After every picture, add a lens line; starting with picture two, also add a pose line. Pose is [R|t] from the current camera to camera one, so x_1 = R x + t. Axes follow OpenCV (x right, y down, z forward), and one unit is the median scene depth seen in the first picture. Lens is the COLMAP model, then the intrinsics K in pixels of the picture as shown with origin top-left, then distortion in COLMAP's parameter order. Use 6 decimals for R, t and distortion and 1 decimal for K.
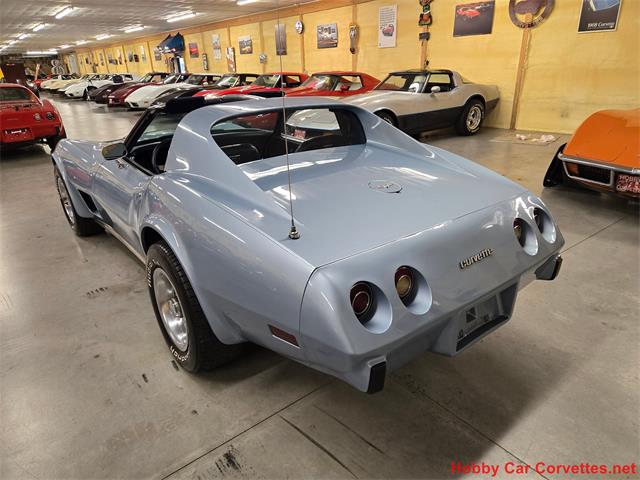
lens RADIAL K [[428.1, 0, 320.0], [0, 428.1, 244.8], [0, 0, 1]] dist [0.060655, -0.043947]
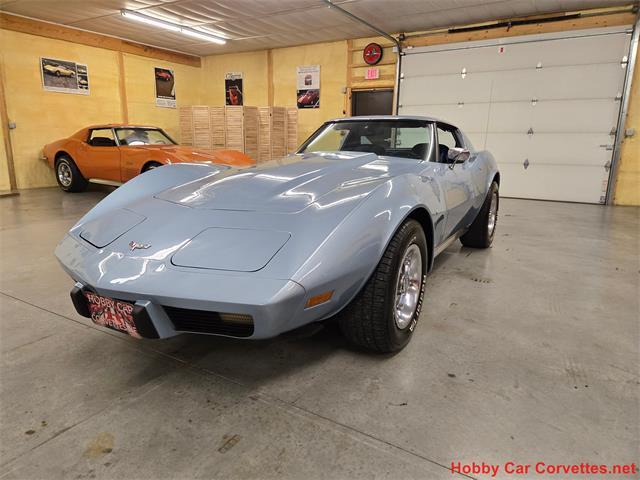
lens RADIAL K [[428.1, 0, 312.9], [0, 428.1, 236.3], [0, 0, 1]] dist [0.060655, -0.043947]
pose [[-0.357838, -0.180482, 0.916176, -0.510205], [0.357093, 0.880119, 0.312851, -0.185489], [-0.862808, 0.439110, -0.250491, 0.601863]]
